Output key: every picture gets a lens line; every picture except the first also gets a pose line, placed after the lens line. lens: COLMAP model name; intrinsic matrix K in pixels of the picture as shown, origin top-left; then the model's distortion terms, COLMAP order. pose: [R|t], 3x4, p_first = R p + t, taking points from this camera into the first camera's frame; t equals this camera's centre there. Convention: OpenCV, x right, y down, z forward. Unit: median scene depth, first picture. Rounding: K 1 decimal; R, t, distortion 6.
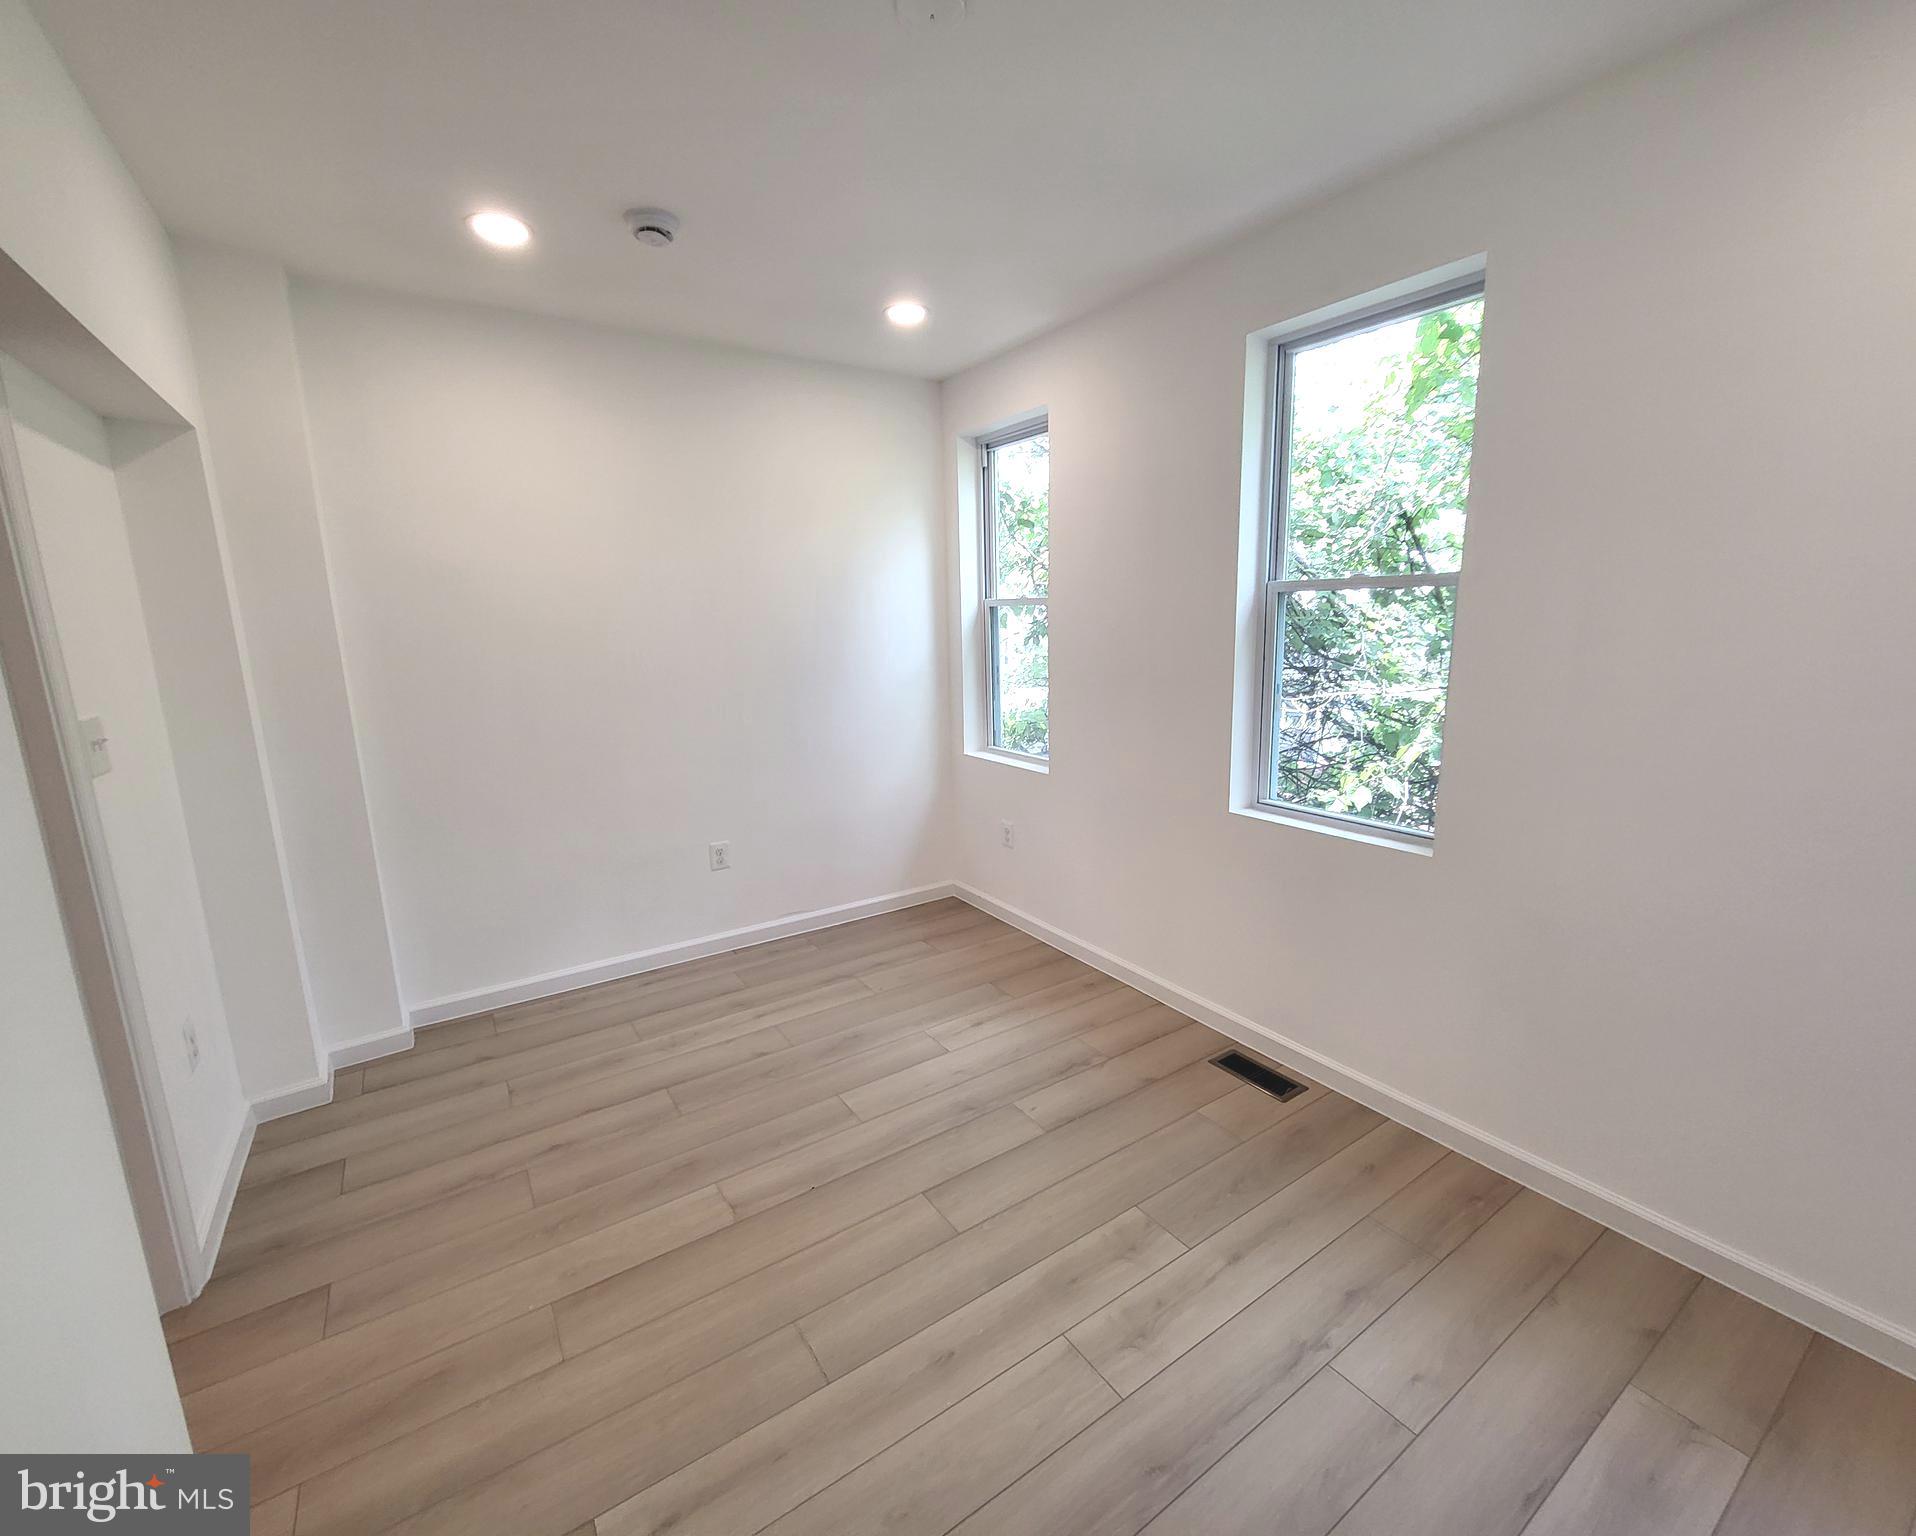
lens RADIAL K [[808.0, 0, 948.5], [0, 808.0, 766.8], [0, 0, 1]] dist [-0.000644, -0.000986]
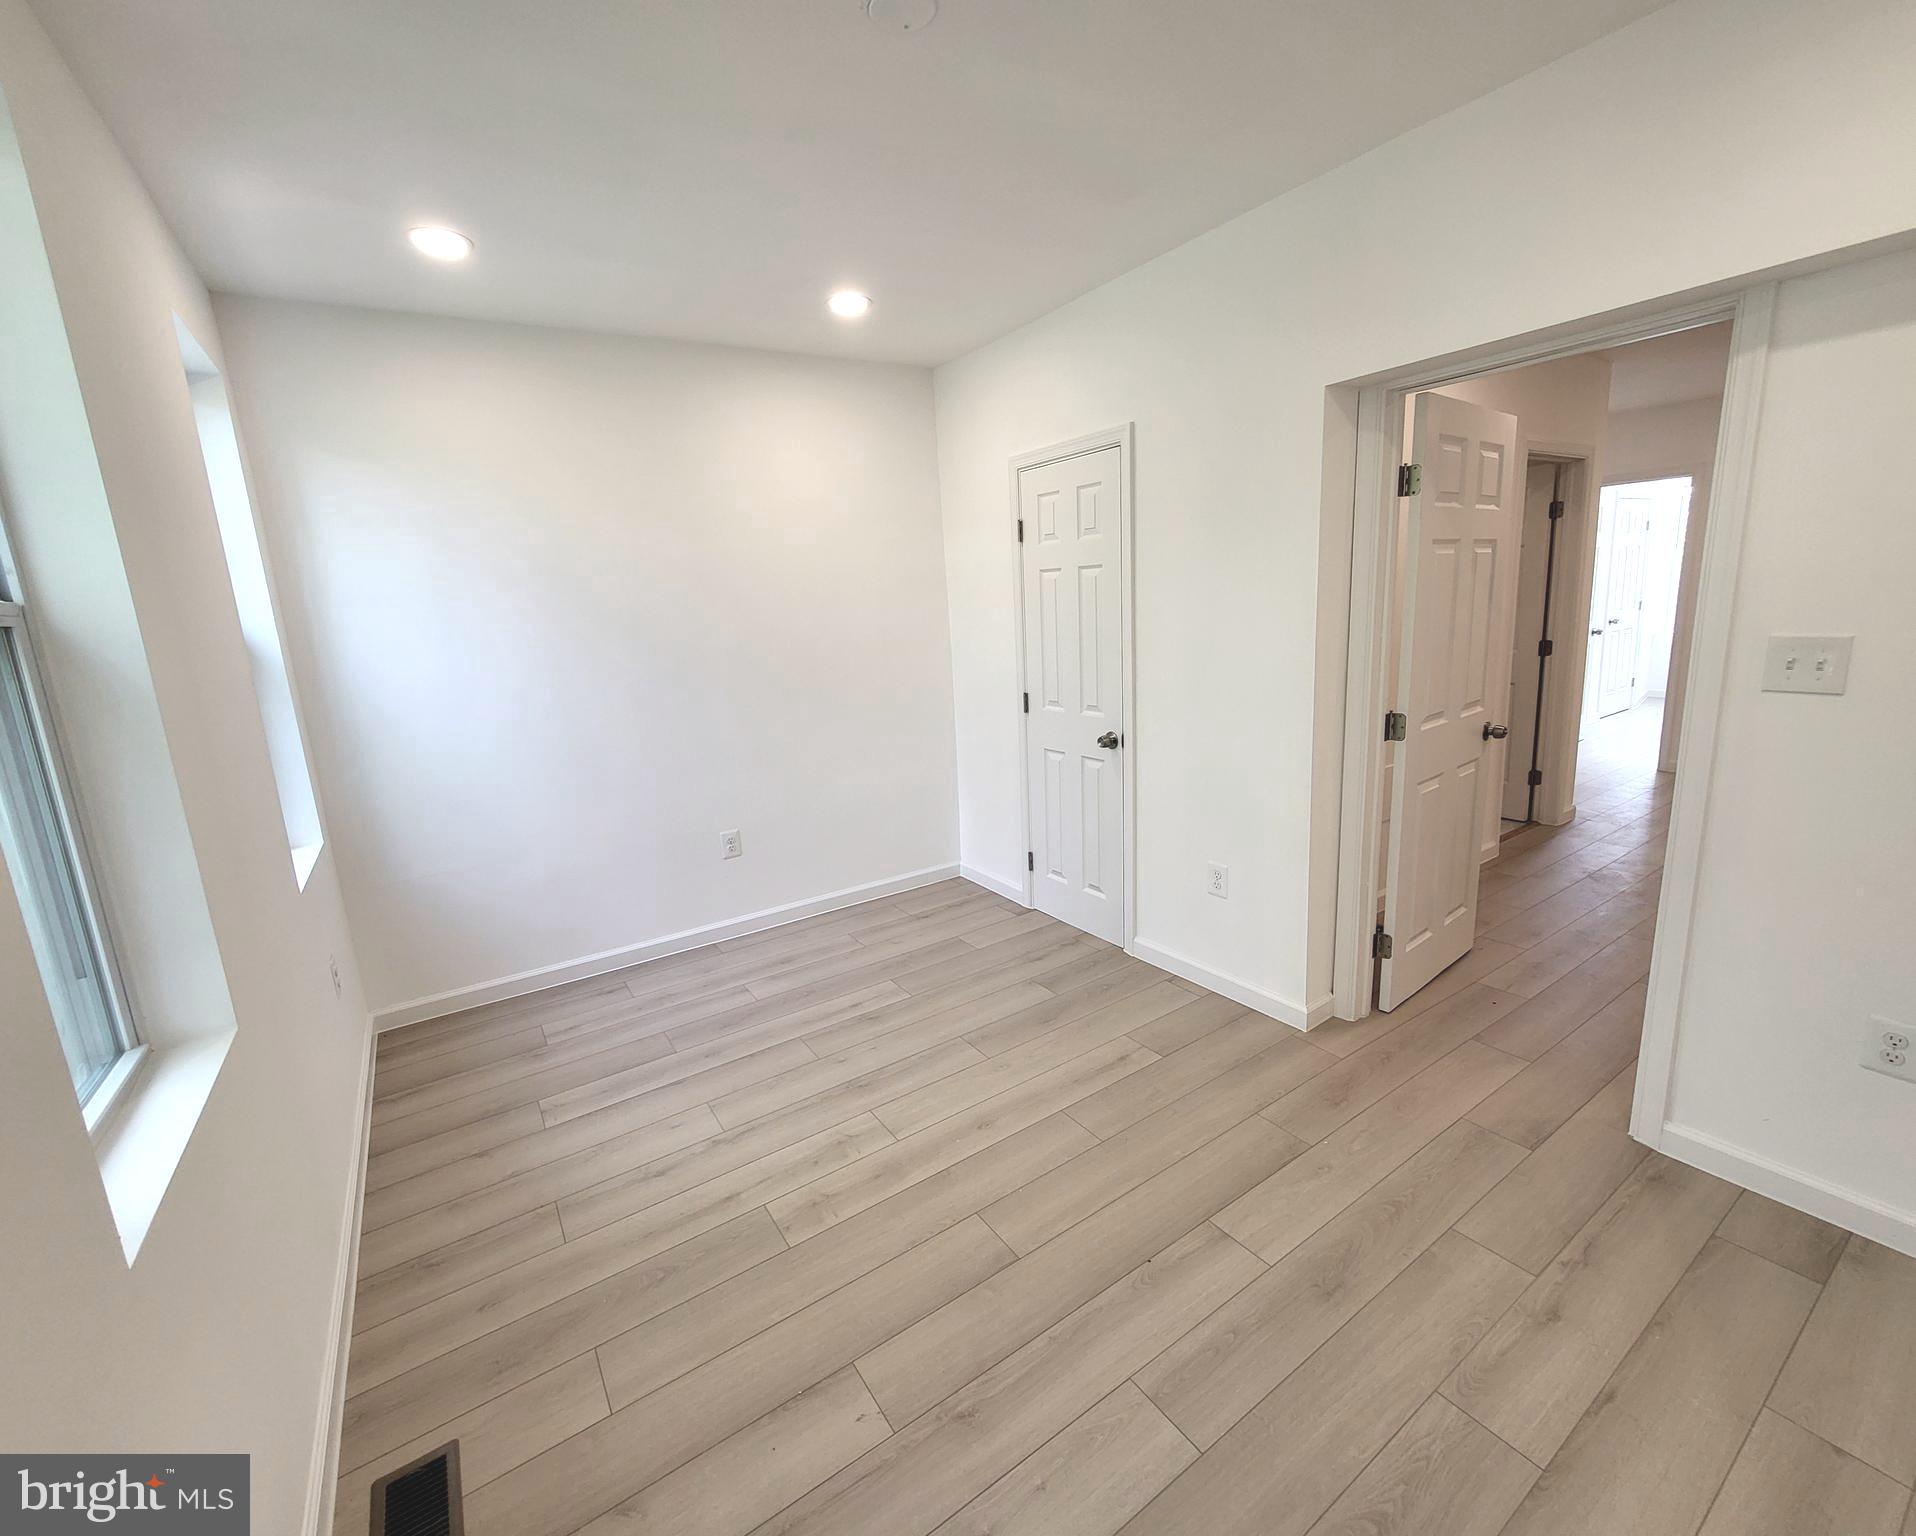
lens RADIAL K [[808.0, 0, 948.5], [0, 808.0, 766.8], [0, 0, 1]] dist [-0.000644, -0.000986]
pose [[-0.996991, 0.075873, 0.015876, -0.007104], [0.076203, 0.921795, 0.380113, -0.228169], [0.014206, 0.380179, -0.924804, 1.203344]]
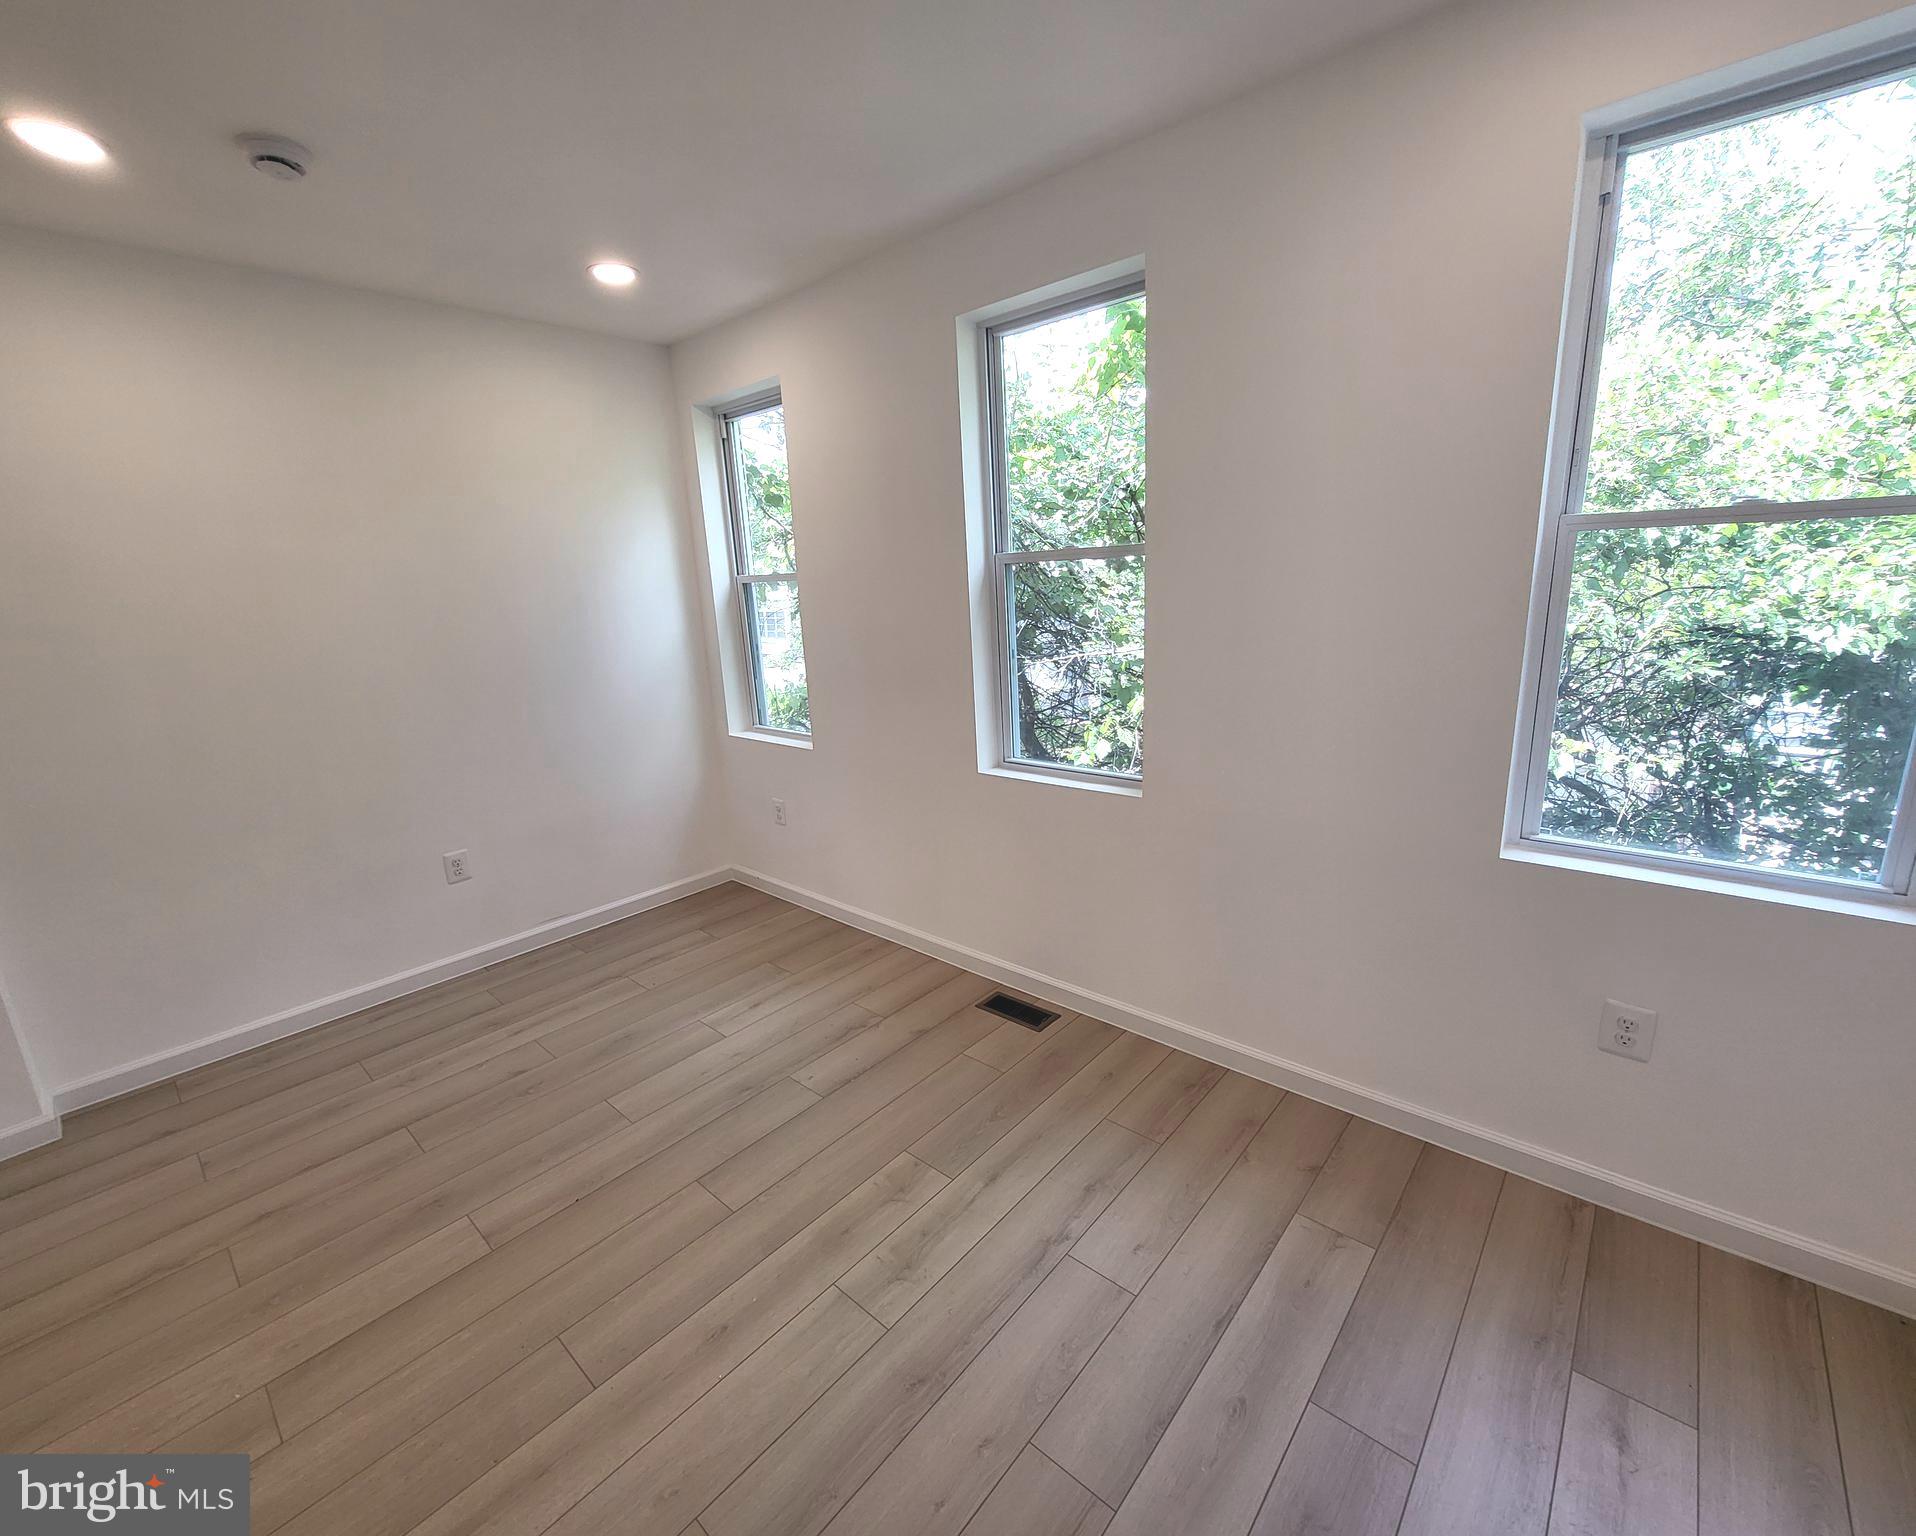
lens RADIAL K [[808.0, 0, 948.5], [0, 808.0, 766.8], [0, 0, 1]] dist [-0.000644, -0.000986]
pose [[0.966508, -0.083280, 0.242750, 0.051867], [0.075224, 0.996270, 0.042282, 0.000761], [-0.245365, -0.022605, 0.969167, -0.022654]]
